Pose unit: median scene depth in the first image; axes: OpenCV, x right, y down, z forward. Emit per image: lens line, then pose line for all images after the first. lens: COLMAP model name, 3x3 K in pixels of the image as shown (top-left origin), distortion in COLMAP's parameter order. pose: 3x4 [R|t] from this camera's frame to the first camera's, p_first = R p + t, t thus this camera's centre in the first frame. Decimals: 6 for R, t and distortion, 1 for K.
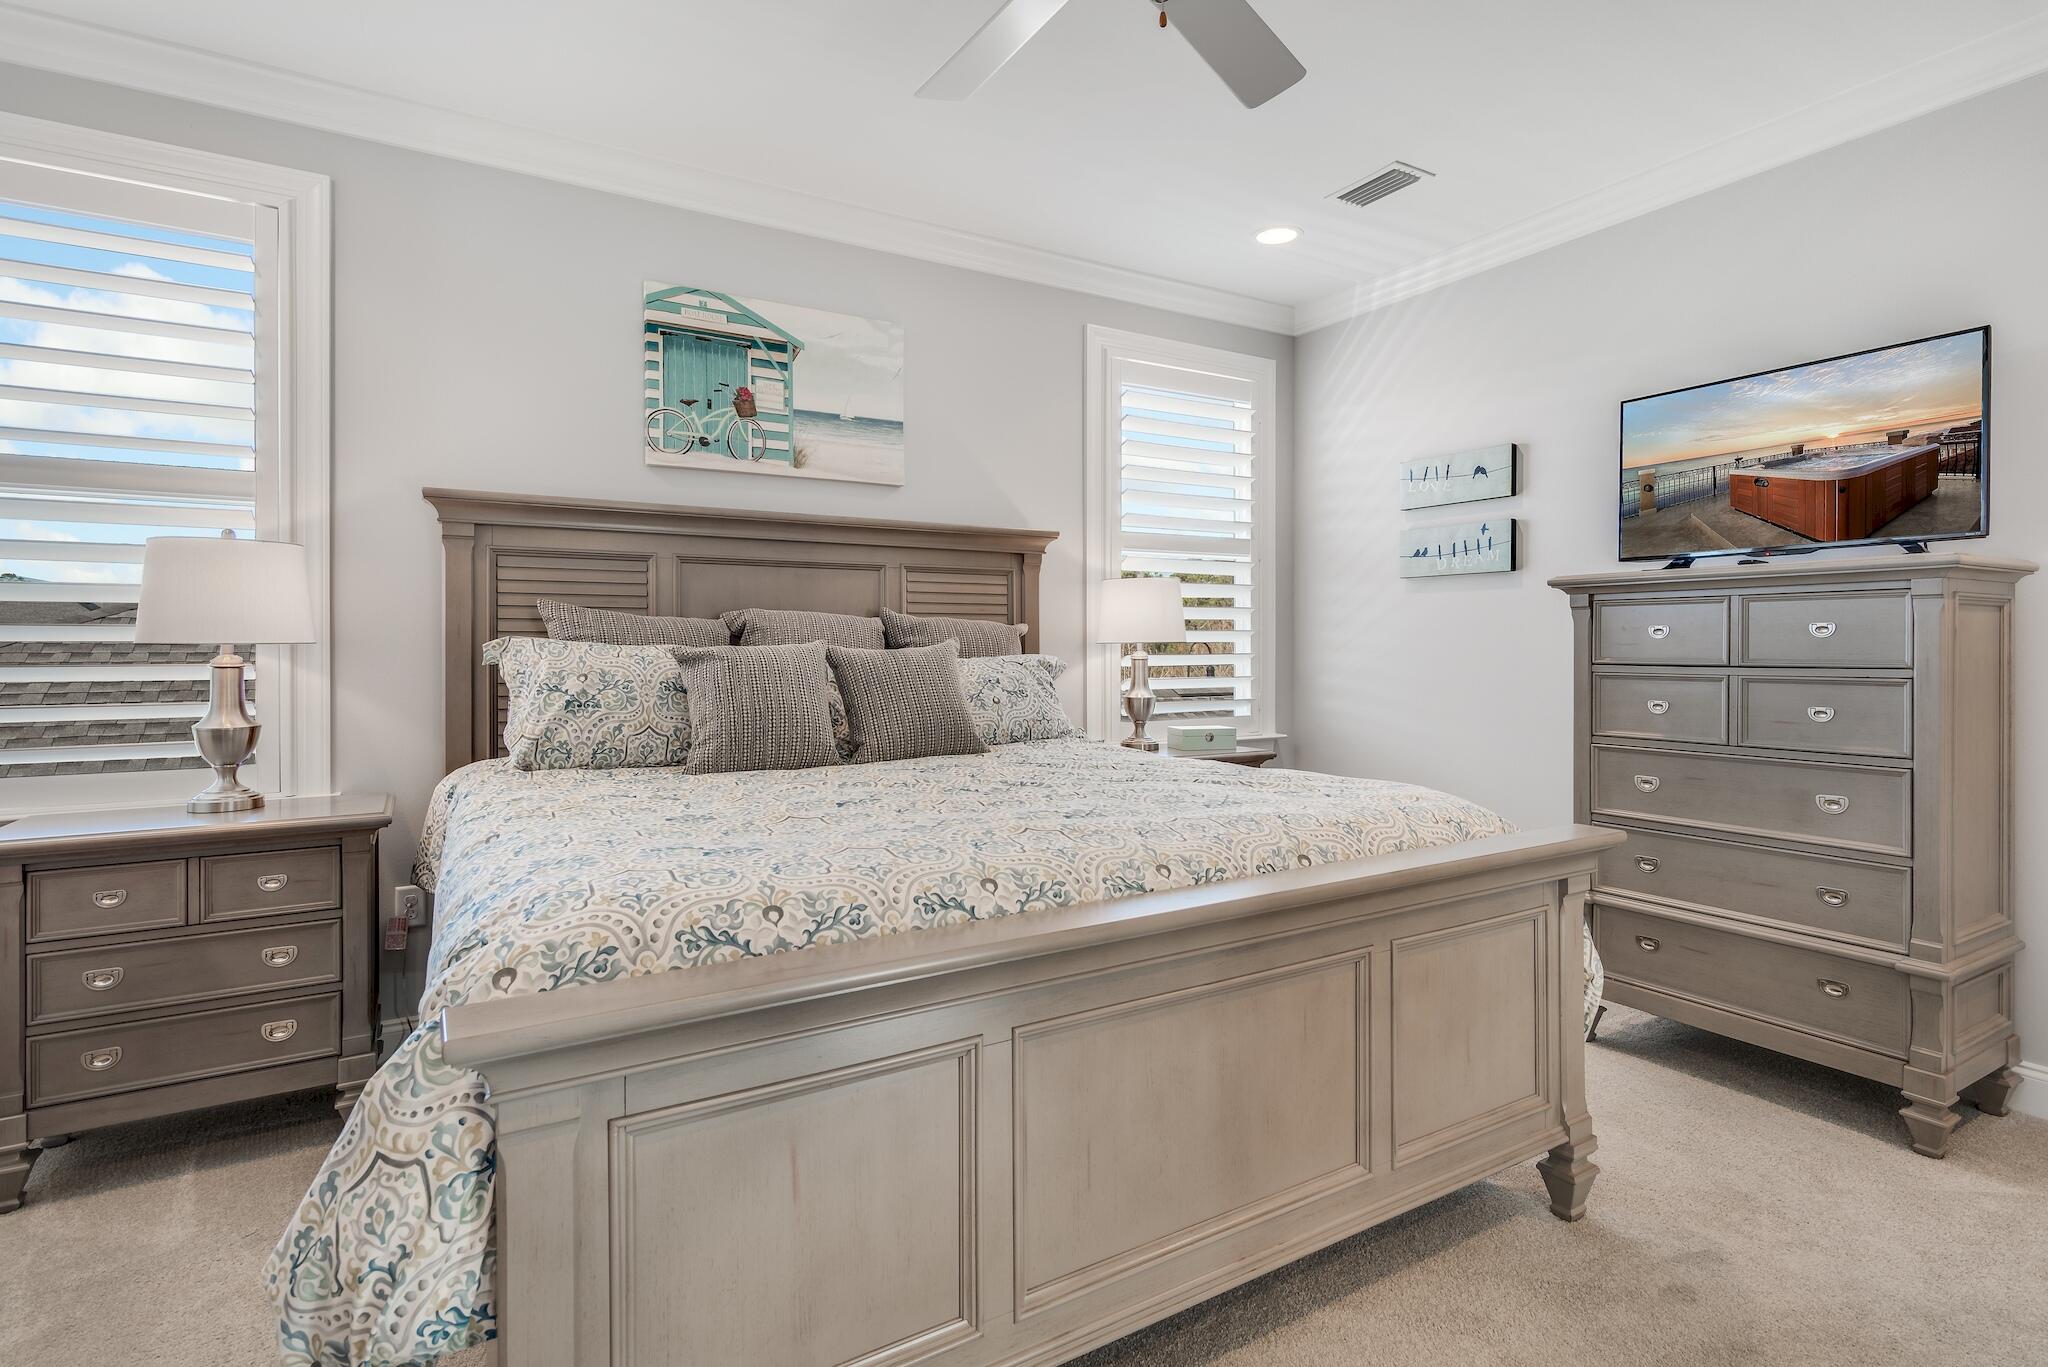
lens RADIAL K [[1122.8, 0, 1022.2], [0, 1122.8, 627.4], [0, 0, 1]] dist [0.001066, 0.023458]
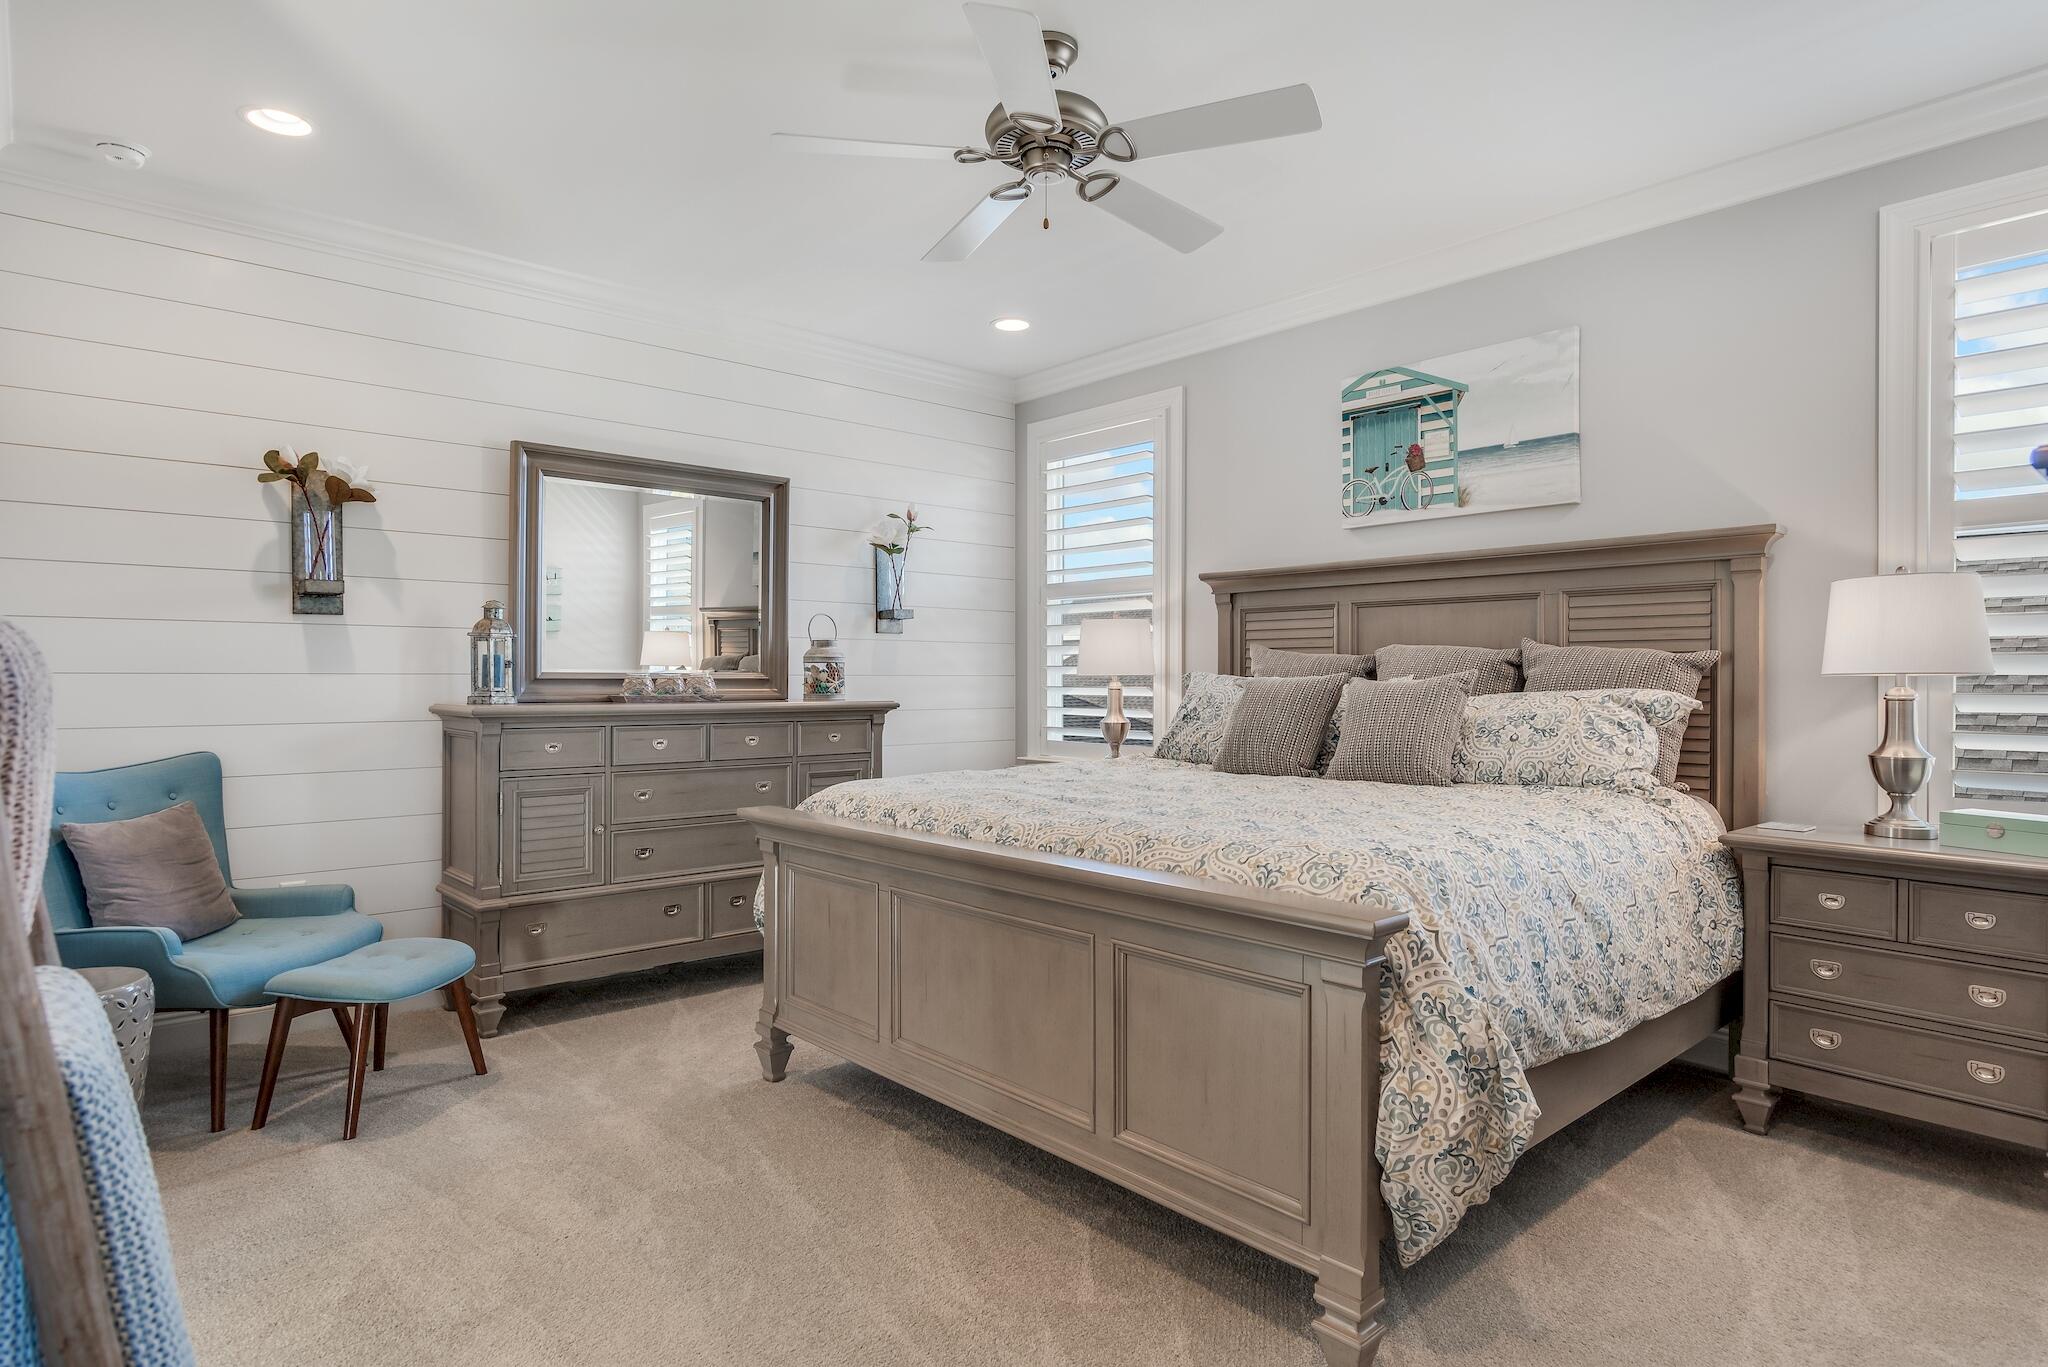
lens RADIAL K [[1018.3, 0, 1023.3], [0, 1018.3, 673.4], [0, 0, 1]] dist [0.000610, -0.001022]
pose [[0.194219, -0.003044, -0.980954, 0.664122], [0.016199, 0.999869, 0.000105, 0.006226], [0.980824, -0.015911, 0.194243, 0.422662]]
